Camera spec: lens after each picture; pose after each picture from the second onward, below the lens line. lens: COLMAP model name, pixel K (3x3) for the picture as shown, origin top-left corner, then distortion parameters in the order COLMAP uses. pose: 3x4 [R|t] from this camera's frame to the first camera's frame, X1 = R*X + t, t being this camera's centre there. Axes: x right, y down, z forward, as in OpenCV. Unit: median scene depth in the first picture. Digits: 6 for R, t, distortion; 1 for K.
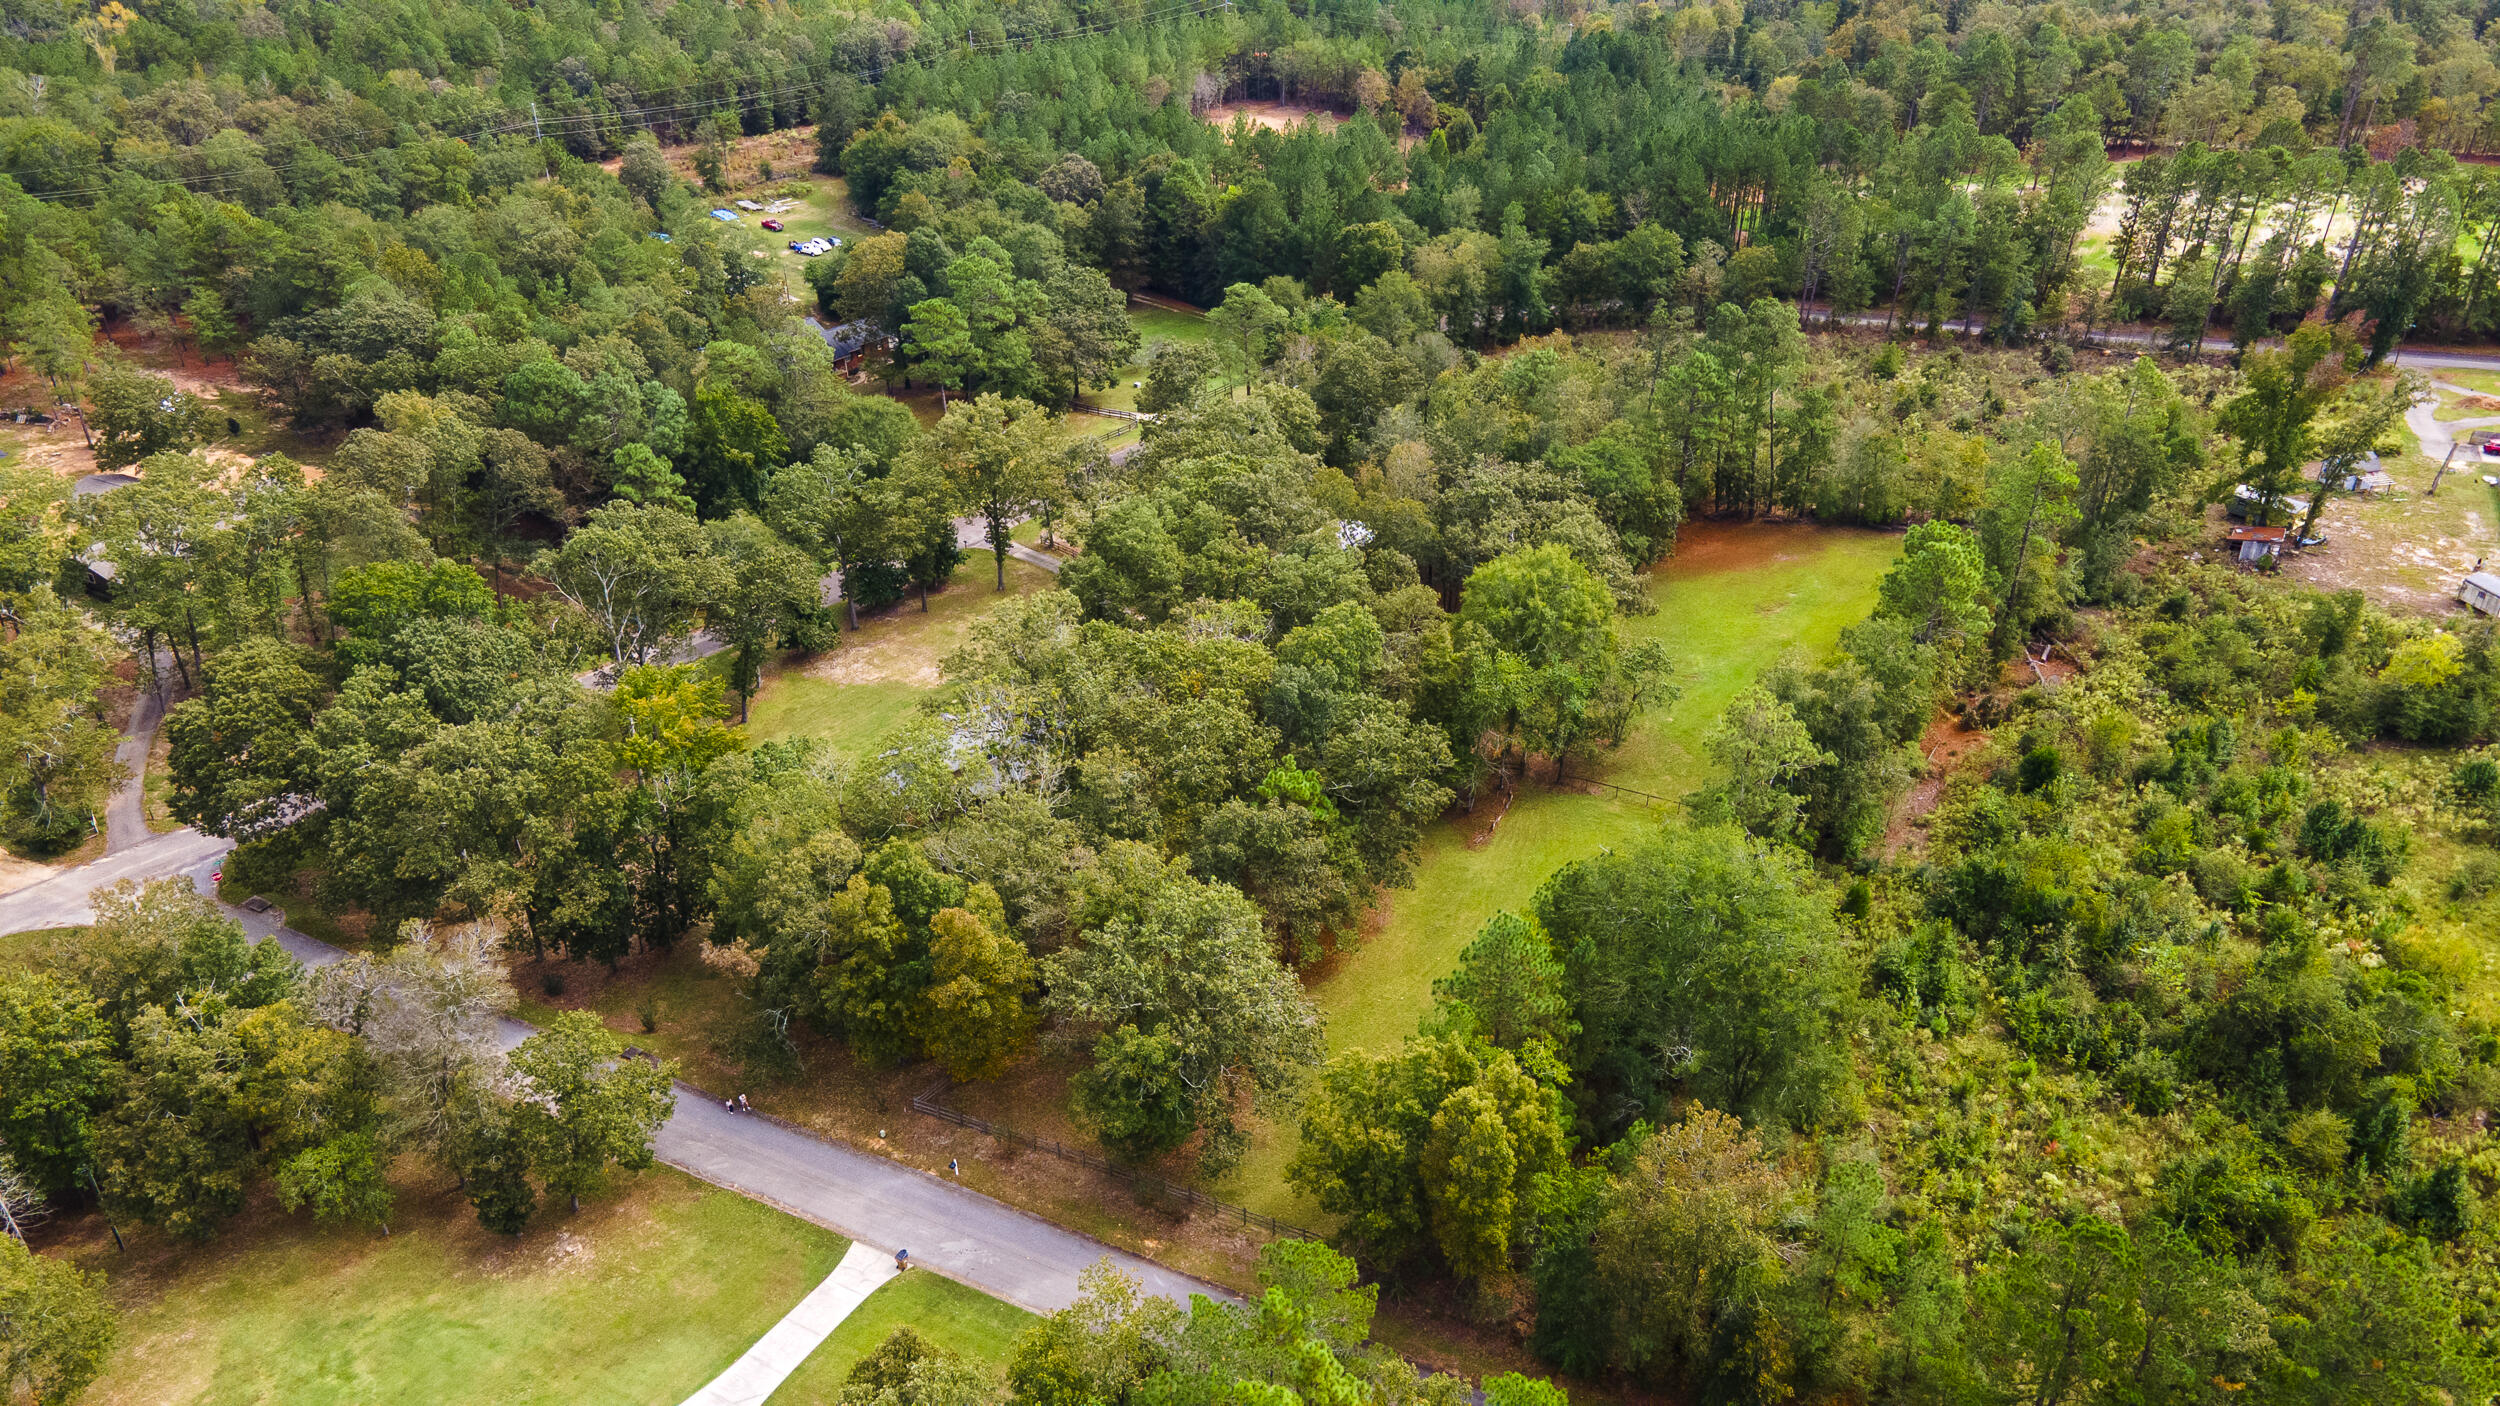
lens RADIAL K [[1837.3, 0, 1250.0], [0, 1837.3, 703.0], [0, 0, 1]] dist [0.006925, 0.066440]
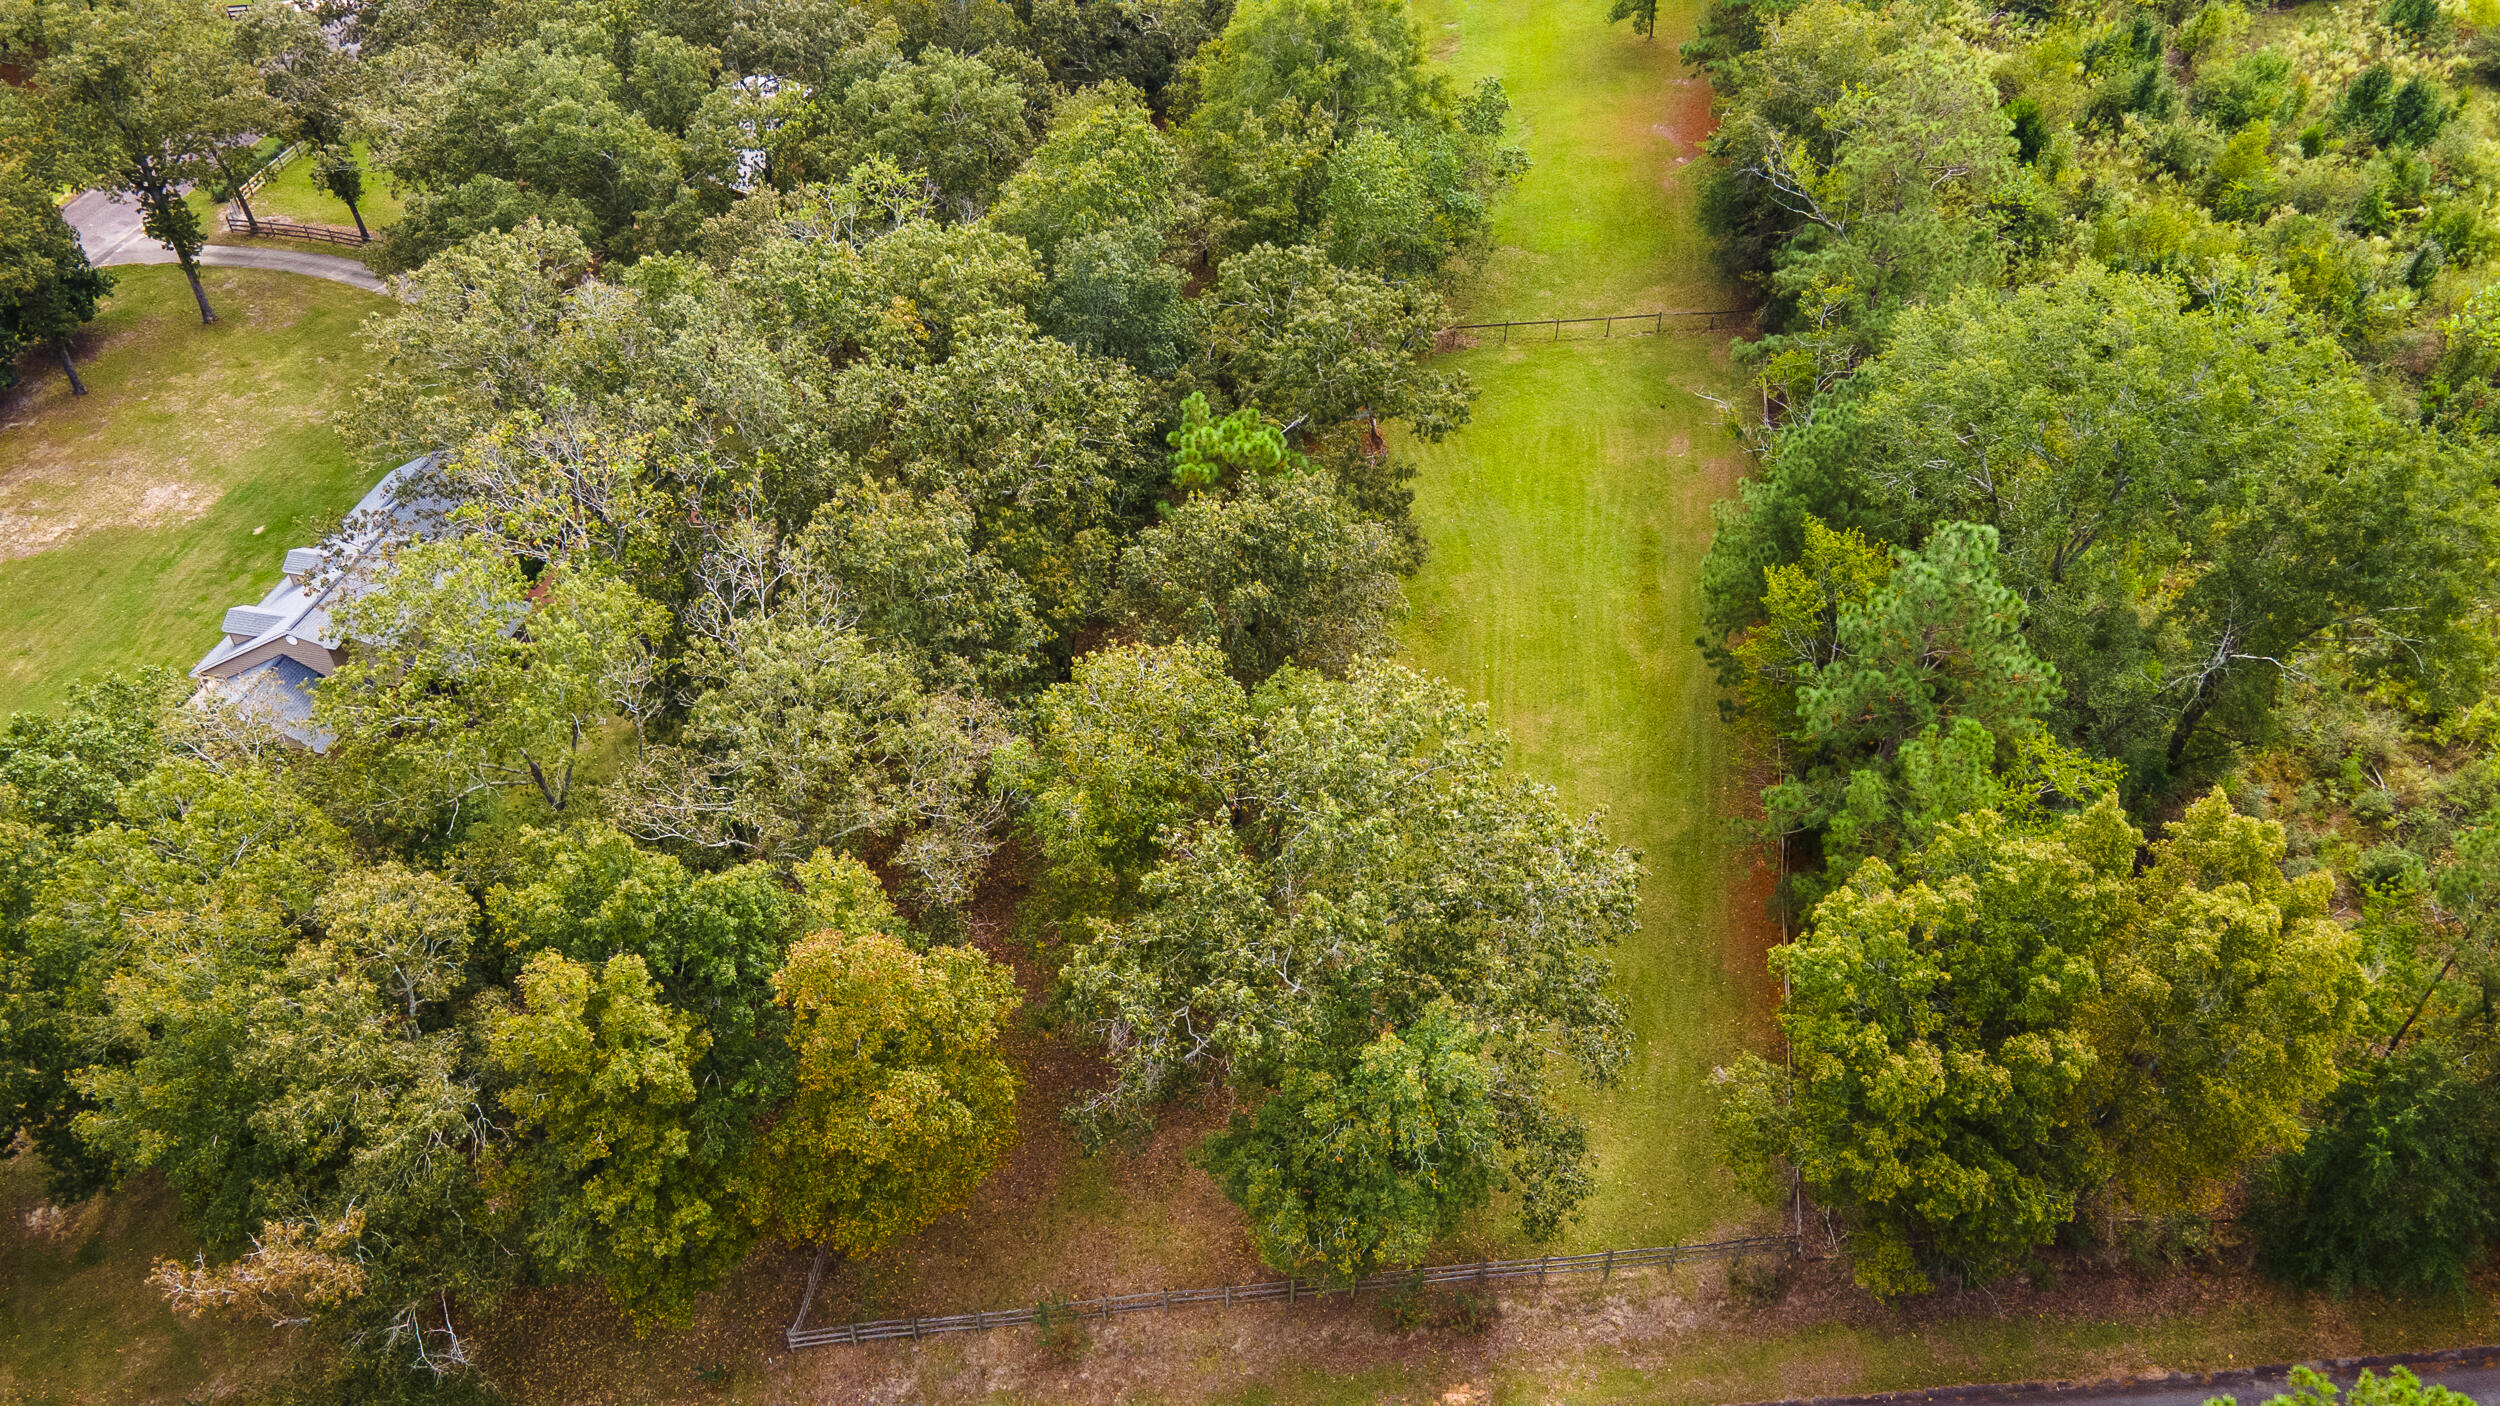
lens RADIAL K [[1837.3, 0, 1250.0], [0, 1837.3, 703.0], [0, 0, 1]] dist [0.006925, 0.066440]
pose [[0.848607, -0.346931, 0.399381, -0.181225], [0.265493, 0.932274, 0.245720, -0.011968], [-0.457580, -0.102487, 0.883242, 0.471524]]
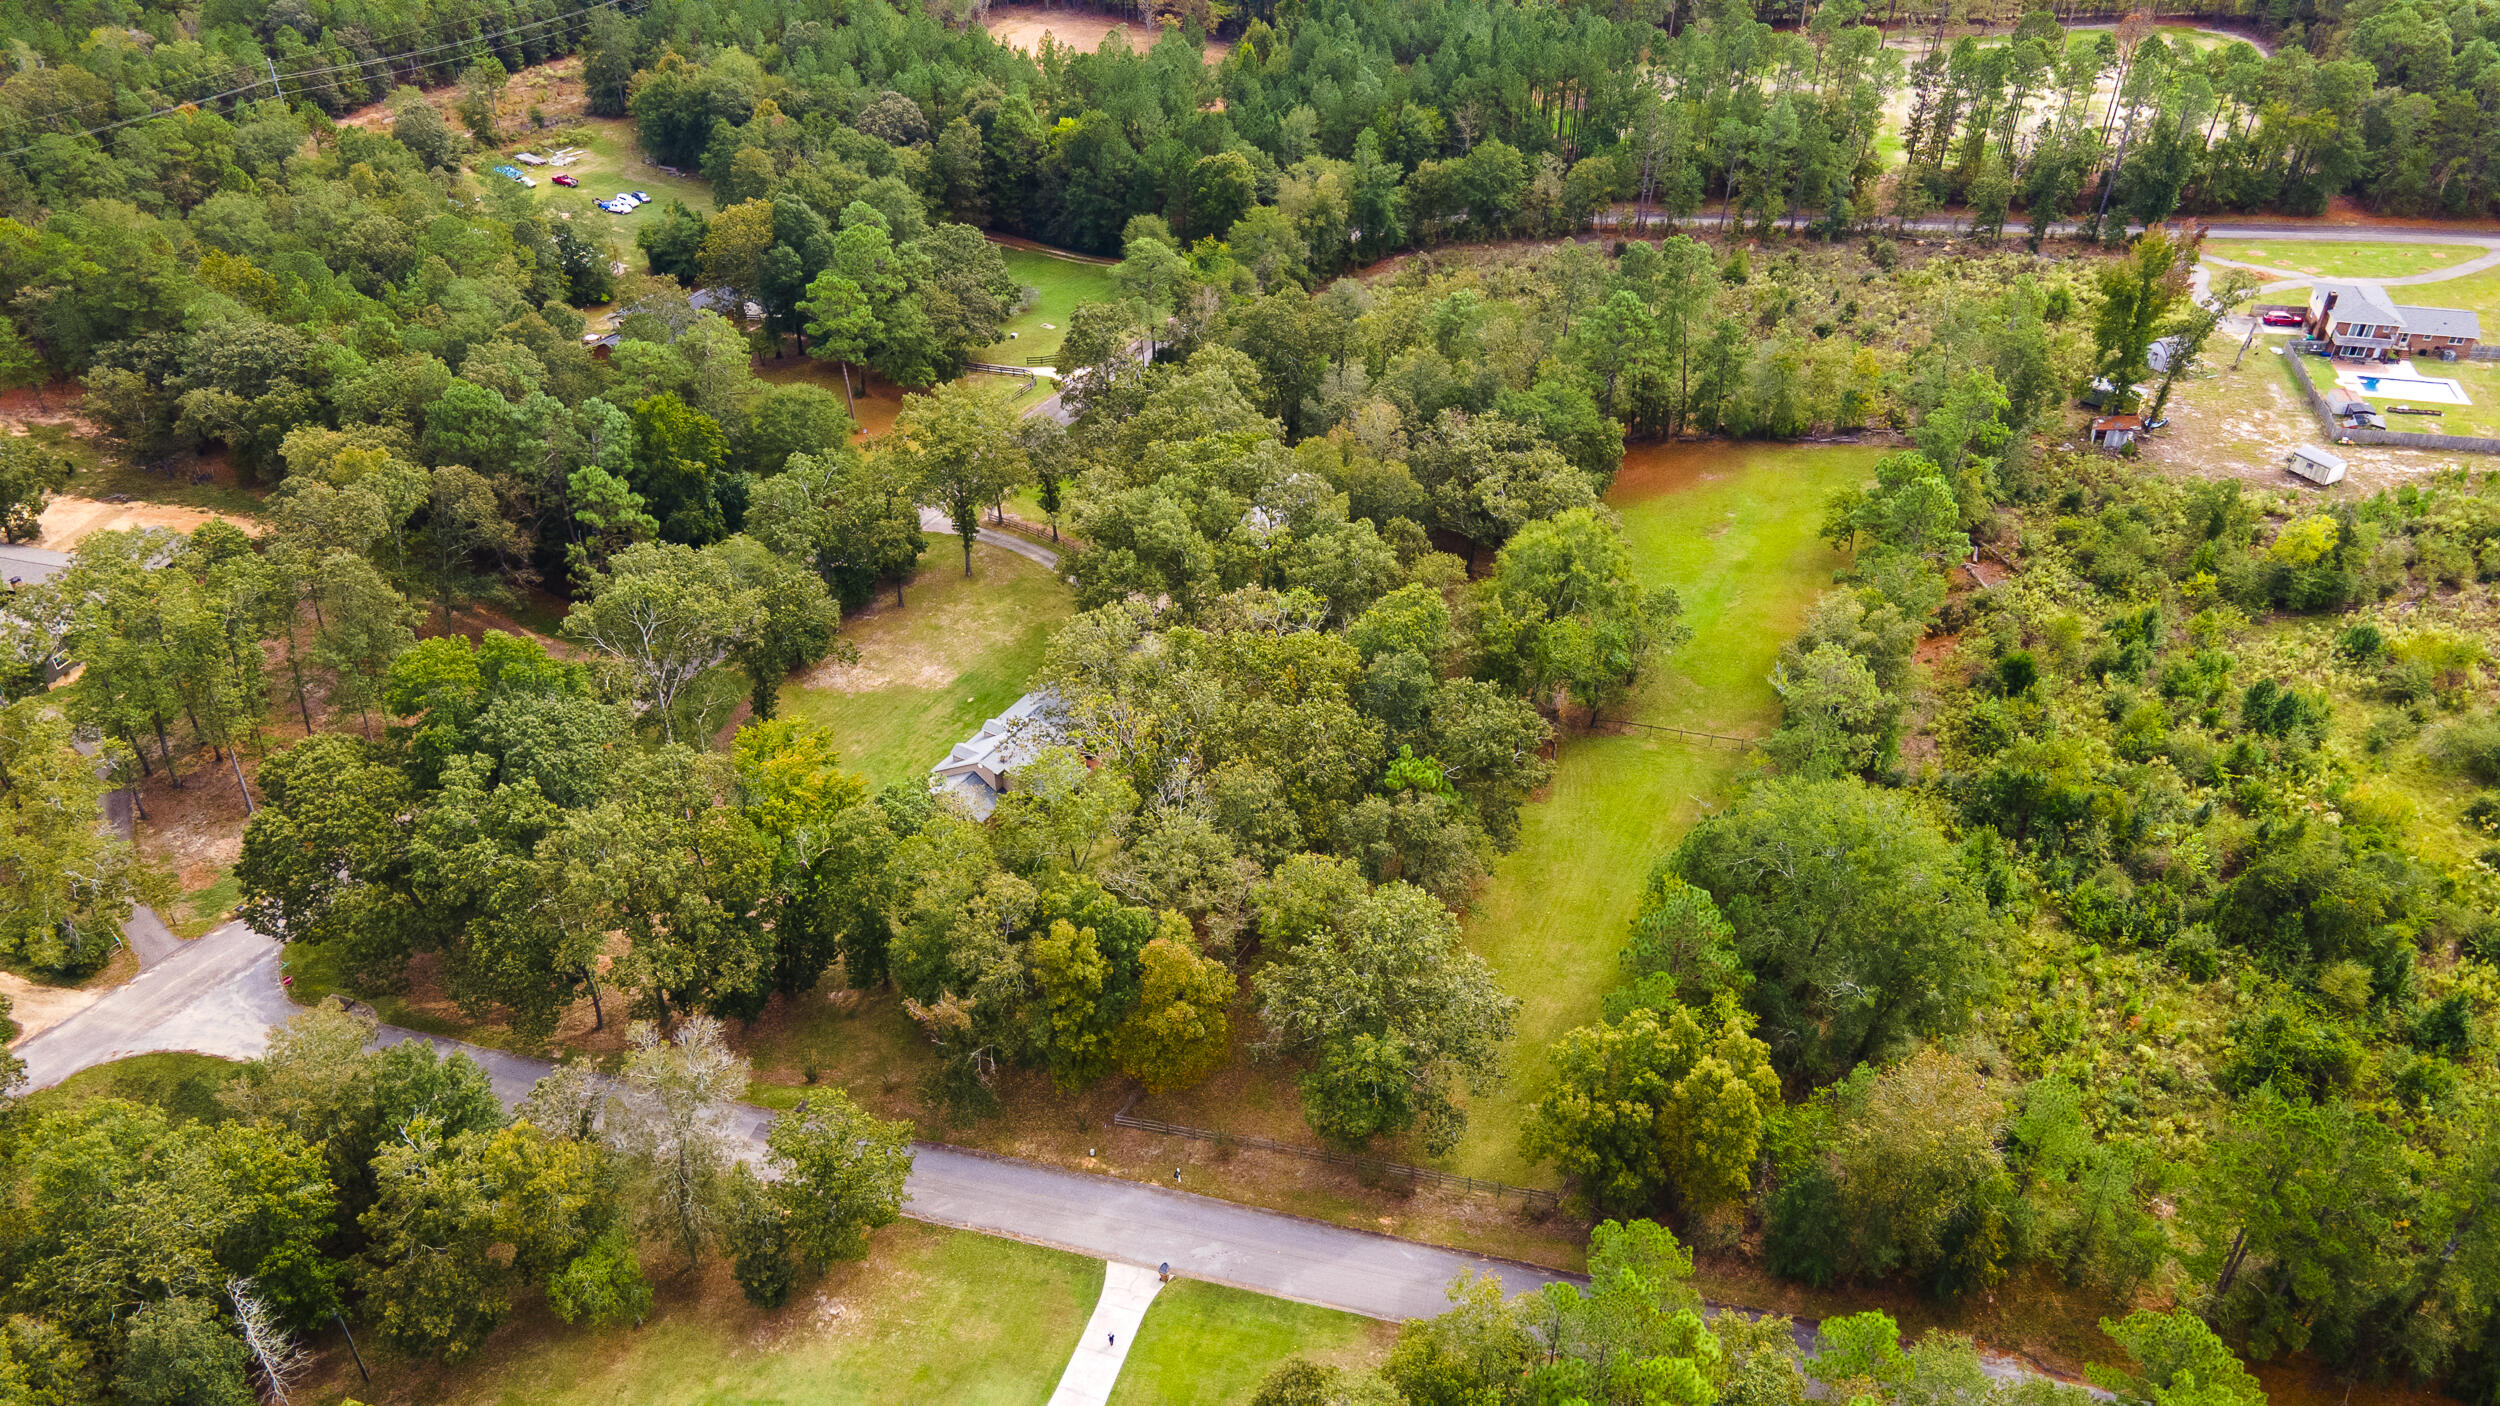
lens RADIAL K [[1837.3, 0, 1250.0], [0, 1837.3, 703.0], [0, 0, 1]] dist [0.006925, 0.066440]
pose [[0.979889, -0.111368, 0.165573, -0.216174], [0.098014, 0.991395, 0.086774, -0.087388], [-0.173812, -0.068801, 0.982372, -0.027304]]
